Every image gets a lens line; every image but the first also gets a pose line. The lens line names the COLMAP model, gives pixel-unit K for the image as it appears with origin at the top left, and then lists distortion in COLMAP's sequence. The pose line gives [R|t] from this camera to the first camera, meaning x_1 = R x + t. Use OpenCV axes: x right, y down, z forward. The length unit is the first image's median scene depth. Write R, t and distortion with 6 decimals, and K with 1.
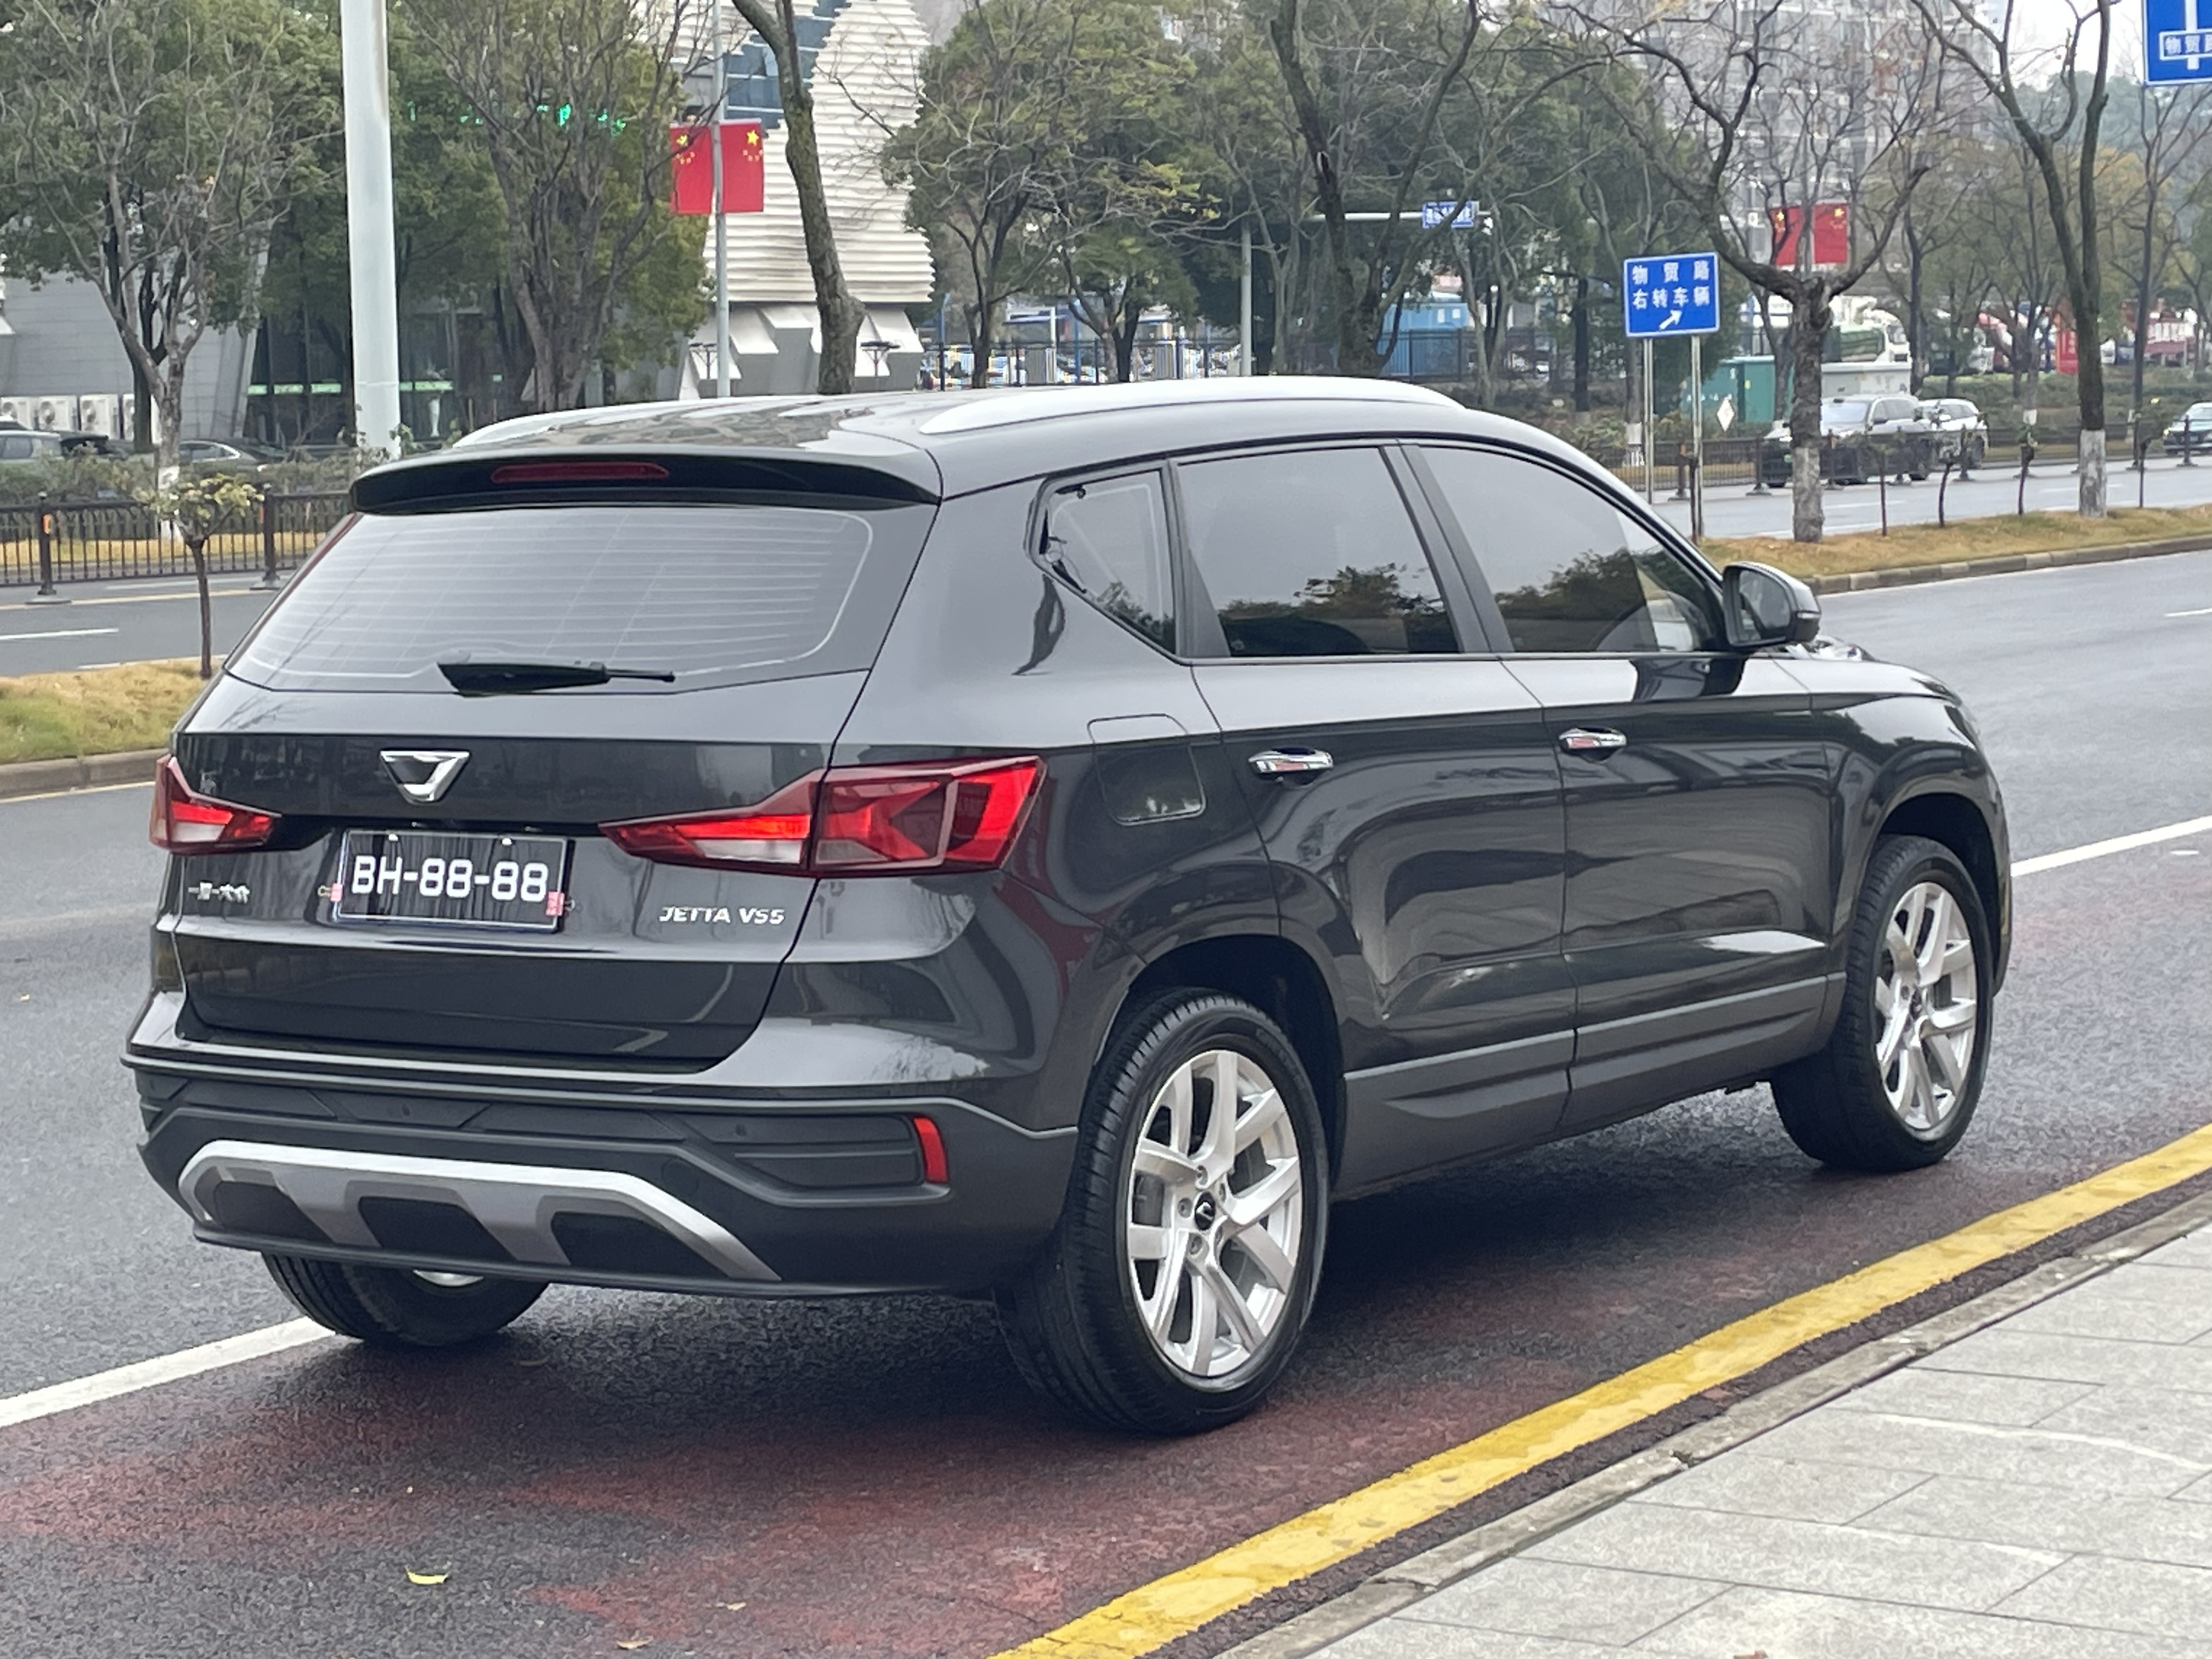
lens RADIAL K [[4386.8, 0, 1094.1], [0, 4386.8, 818.2], [0, 0, 1]] dist [0.125413, 0.000000]
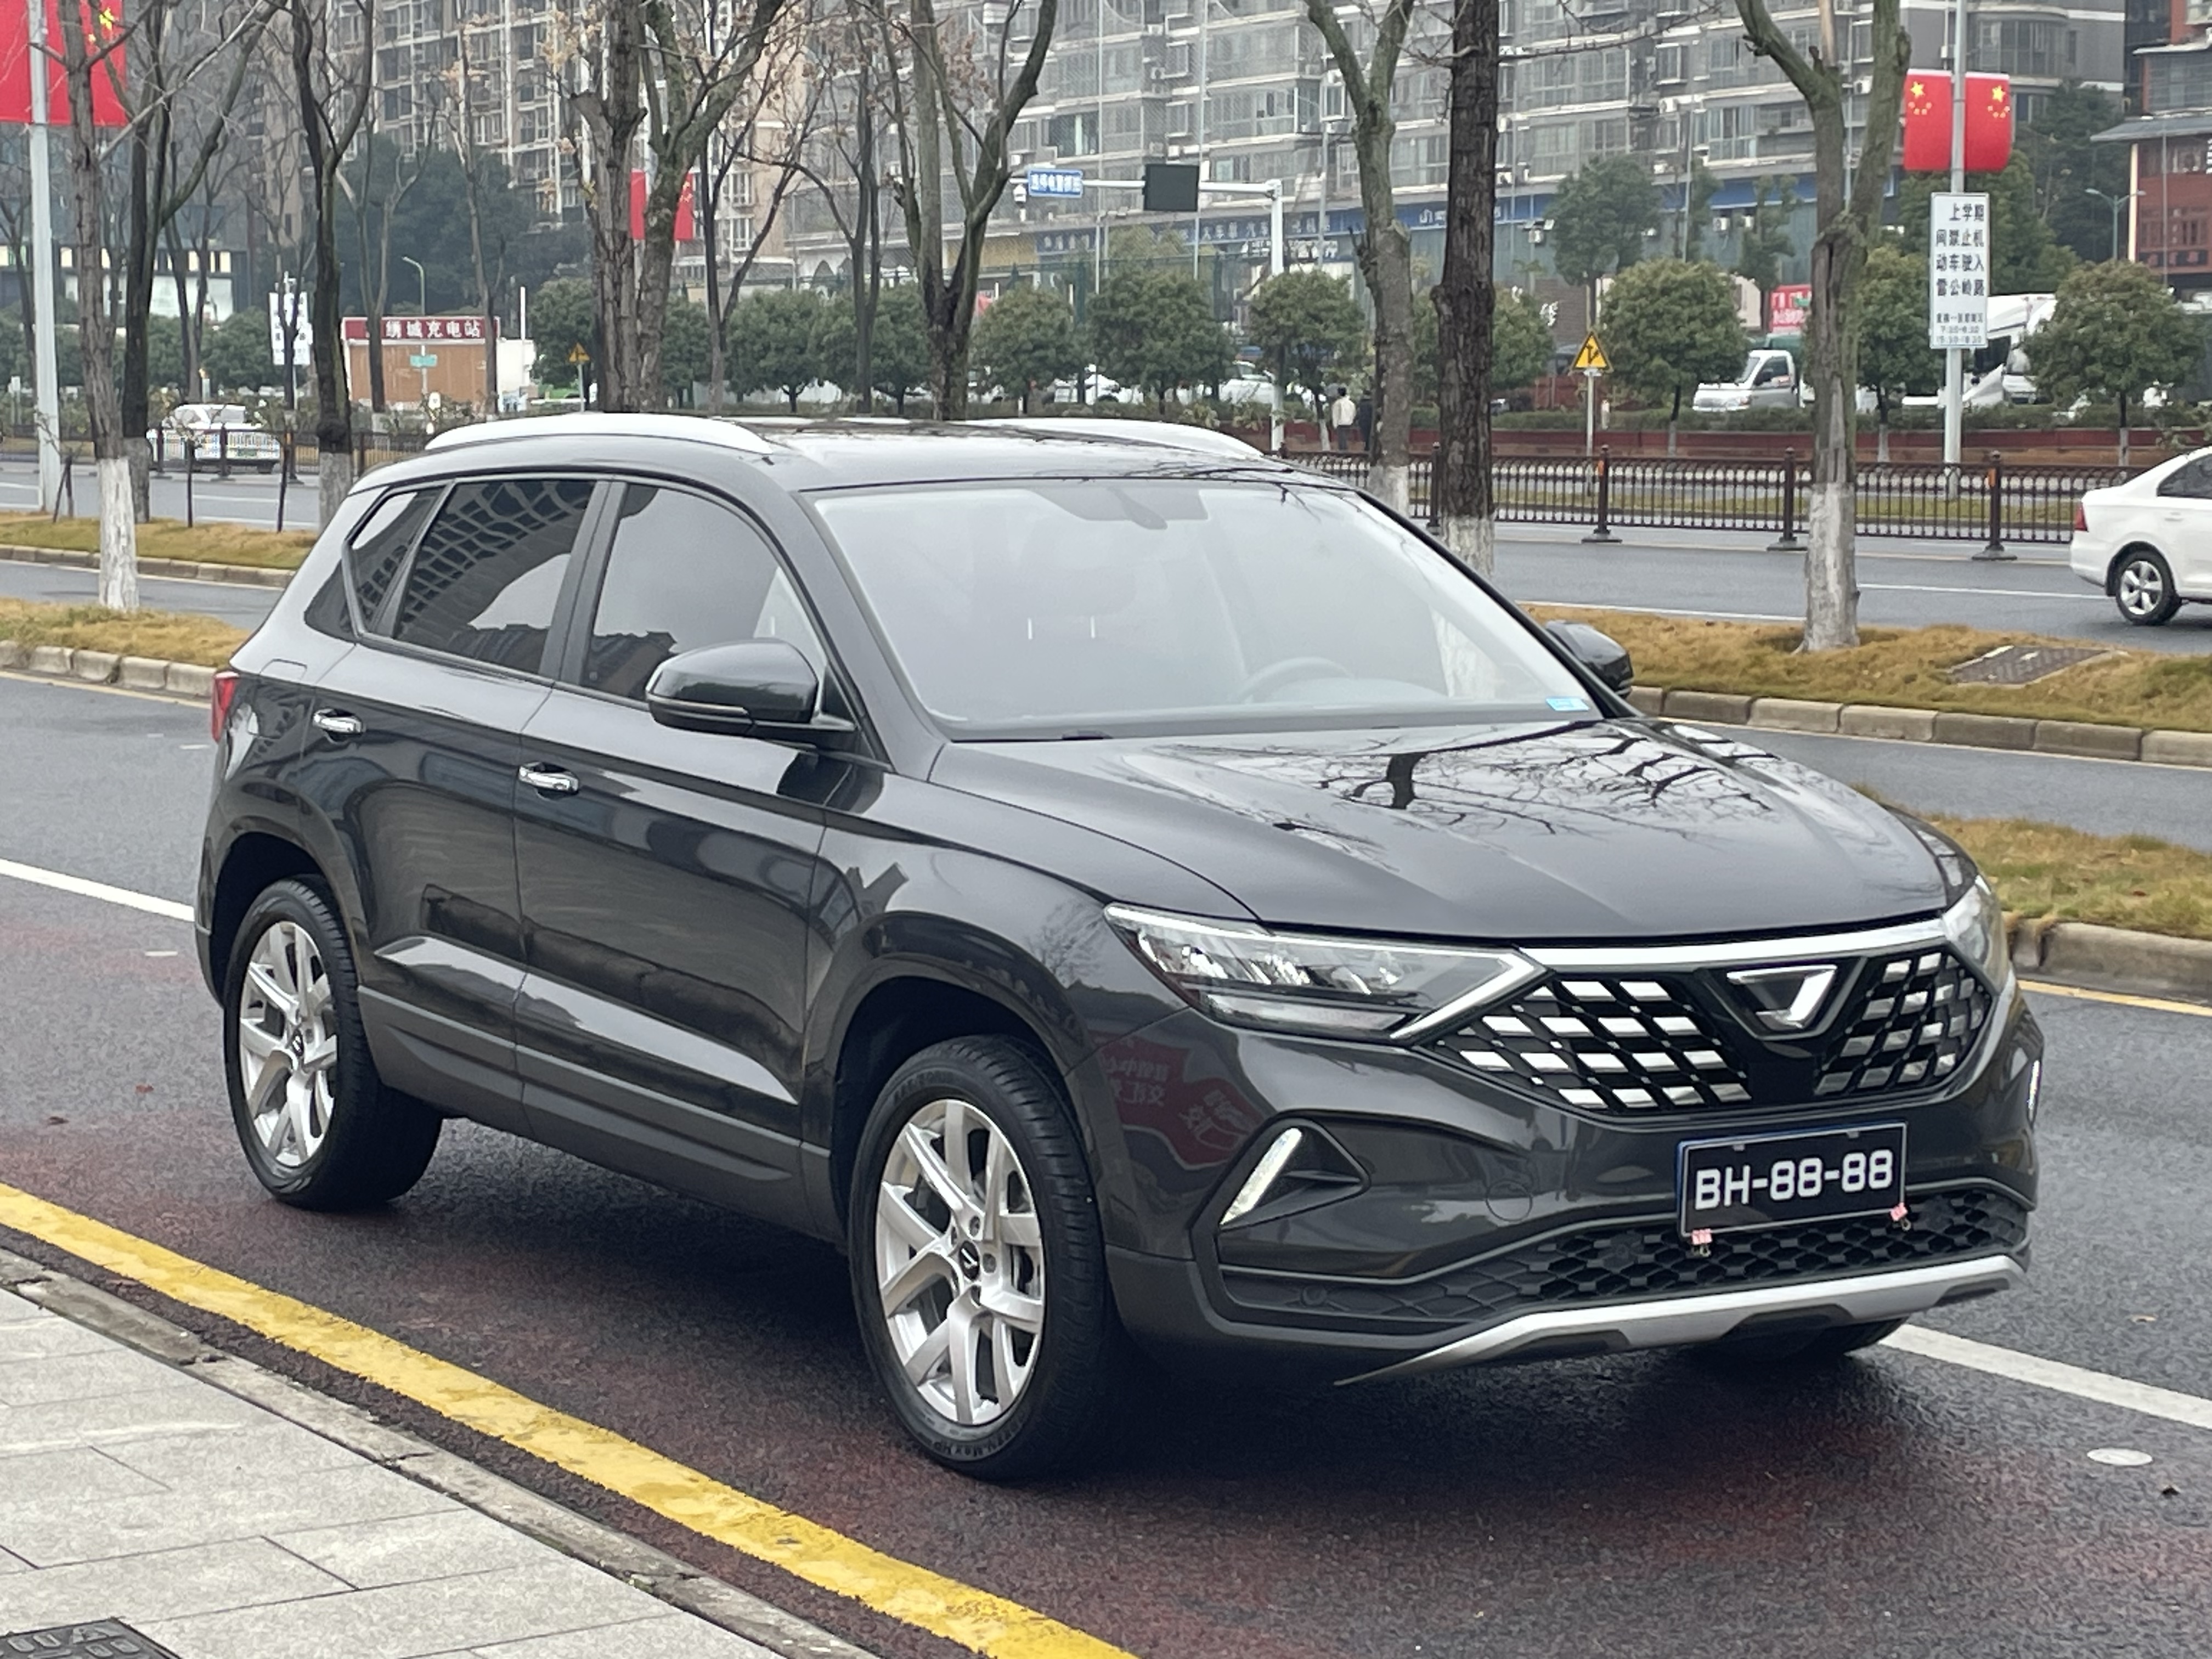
lens RADIAL K [[4393.9, 0, 1107.4], [0, 4393.9, 830.3], [0, 0, 1]] dist [-0.115306, 0.000000]
pose [[0.388445, -0.056887, 0.919714, -0.163706], [0.058165, 0.997616, 0.037139, -0.016295], [-0.919634, 0.039069, 0.390828, 0.110704]]
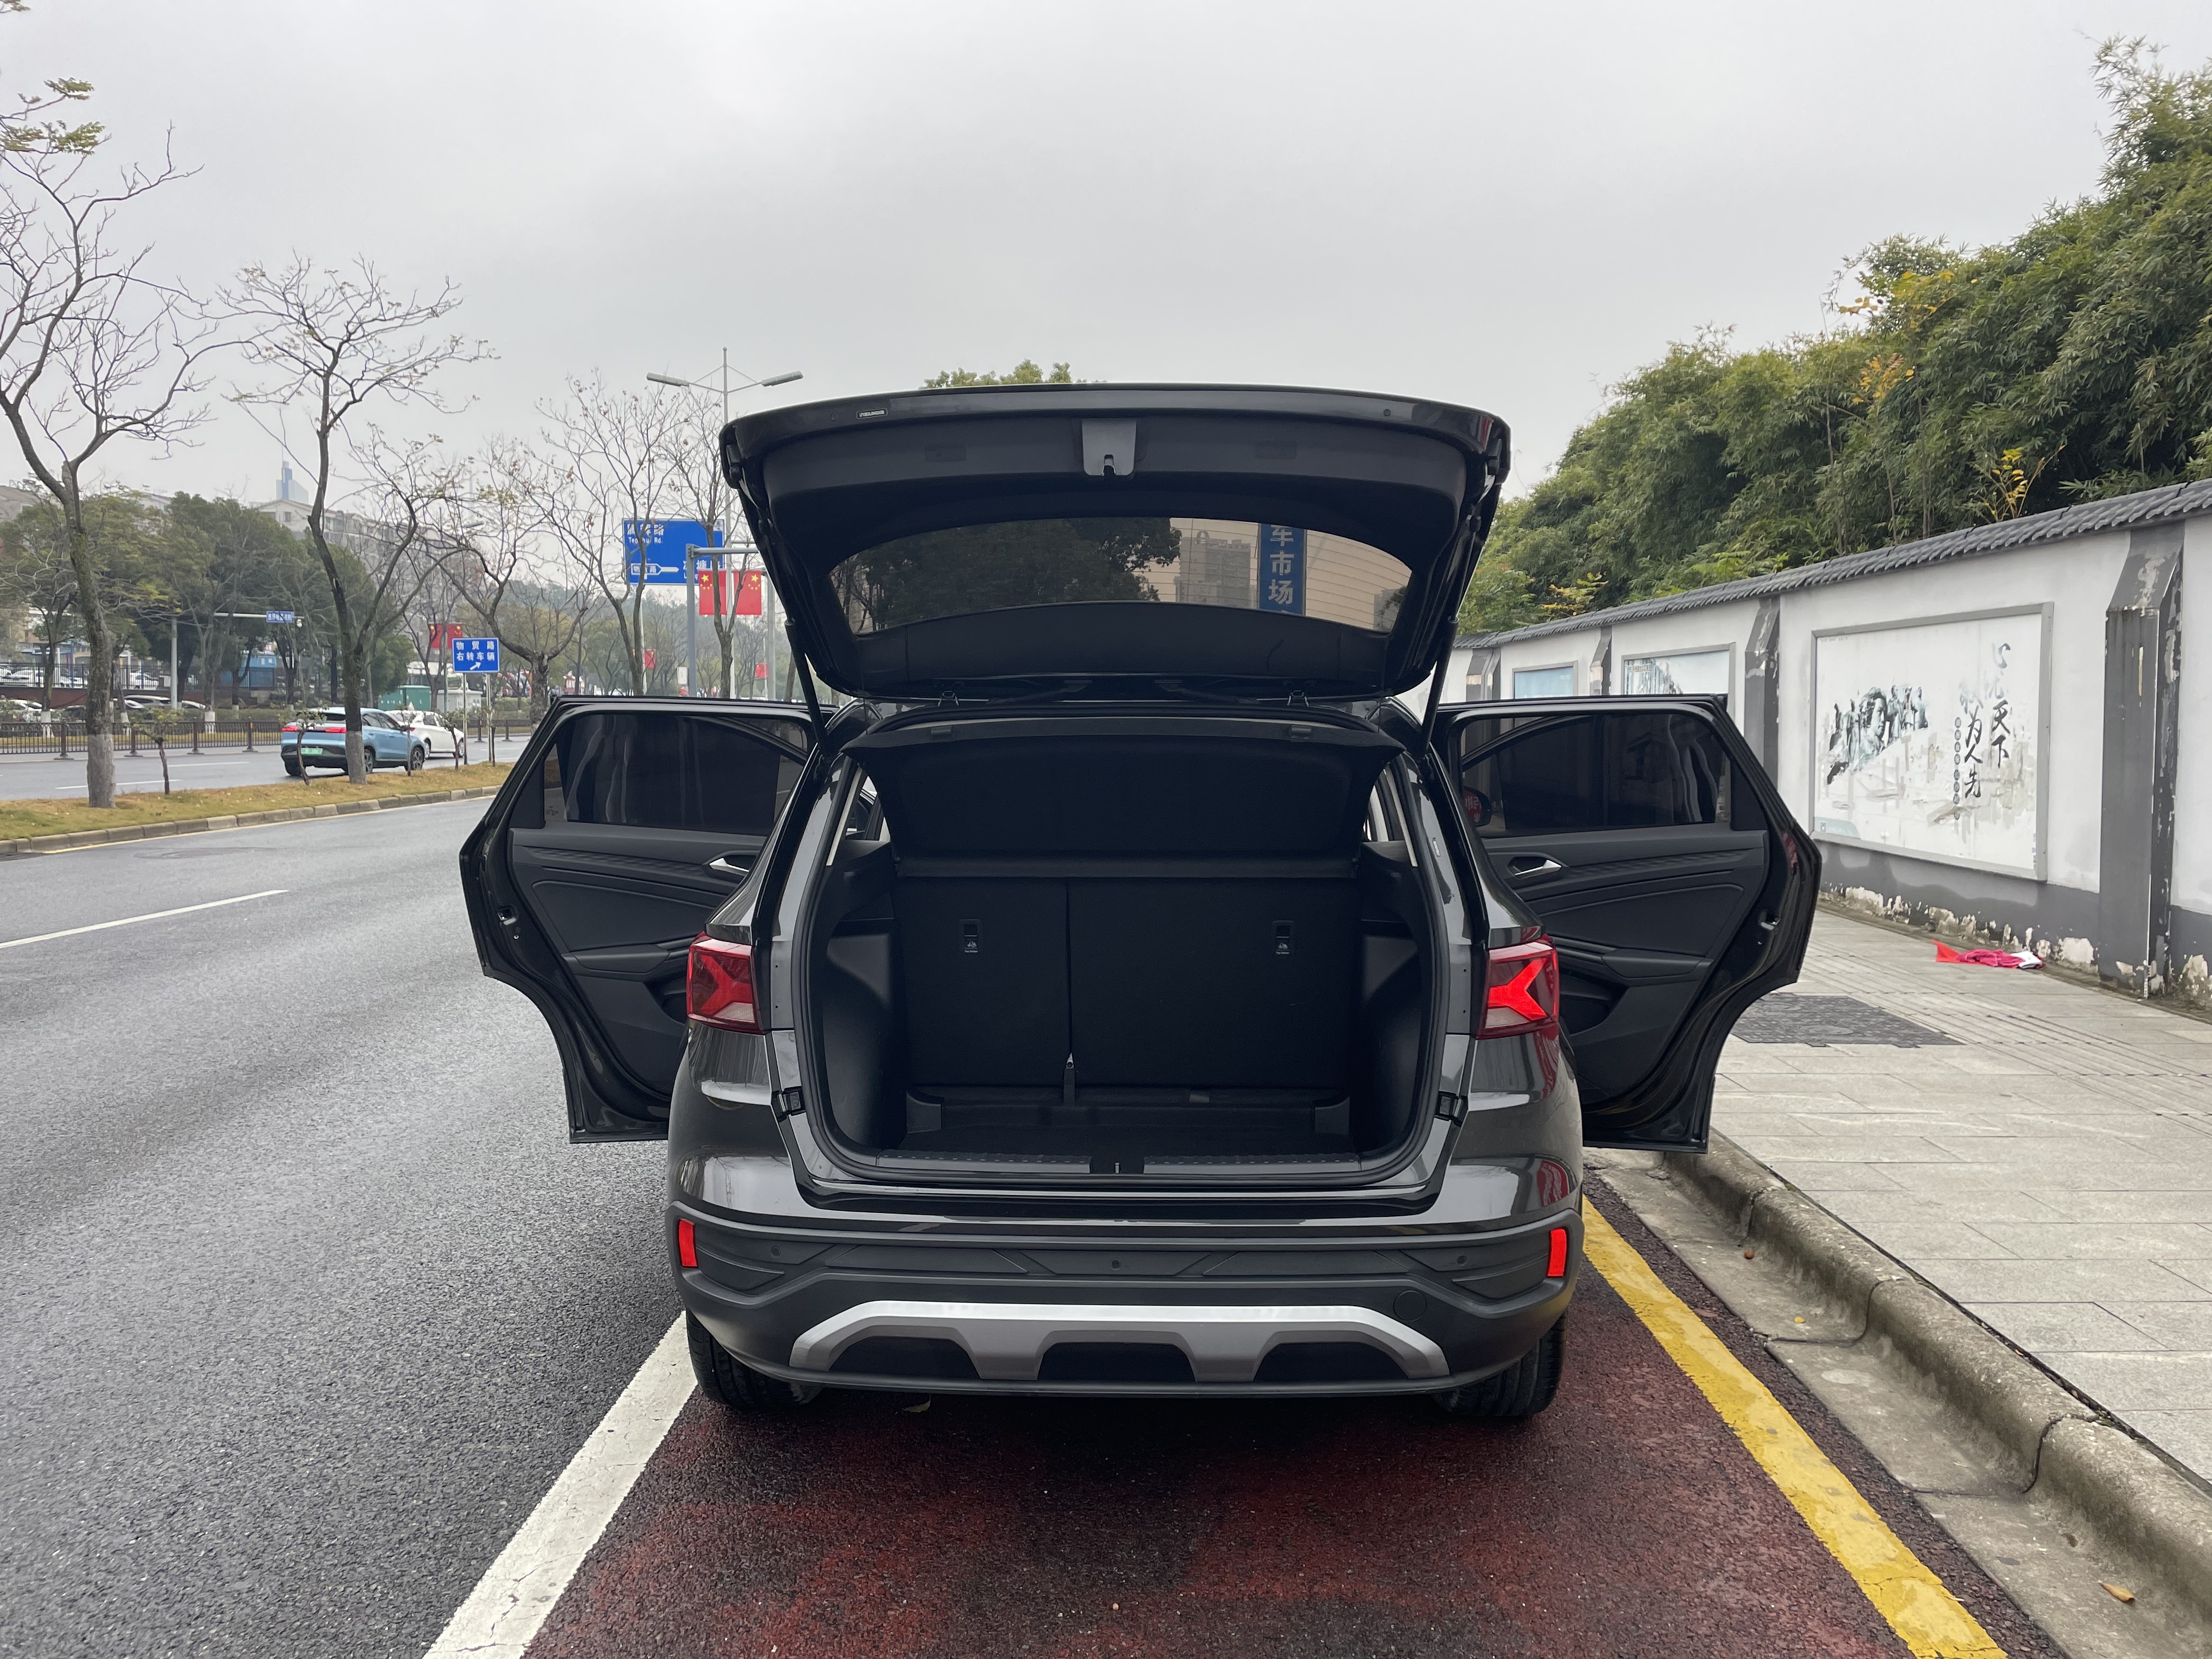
lens RADIAL K [[1667.6, 0, 1106.7], [0, 1667.6, 808.5], [0, 0, 1]] dist [0.080720, -0.101009]
pose [[0.846193, 0.000805, 0.532877, -0.056485], [0.019184, 0.999305, -0.031974, -0.005323], [-0.532532, 0.037279, 0.845589, 0.092360]]
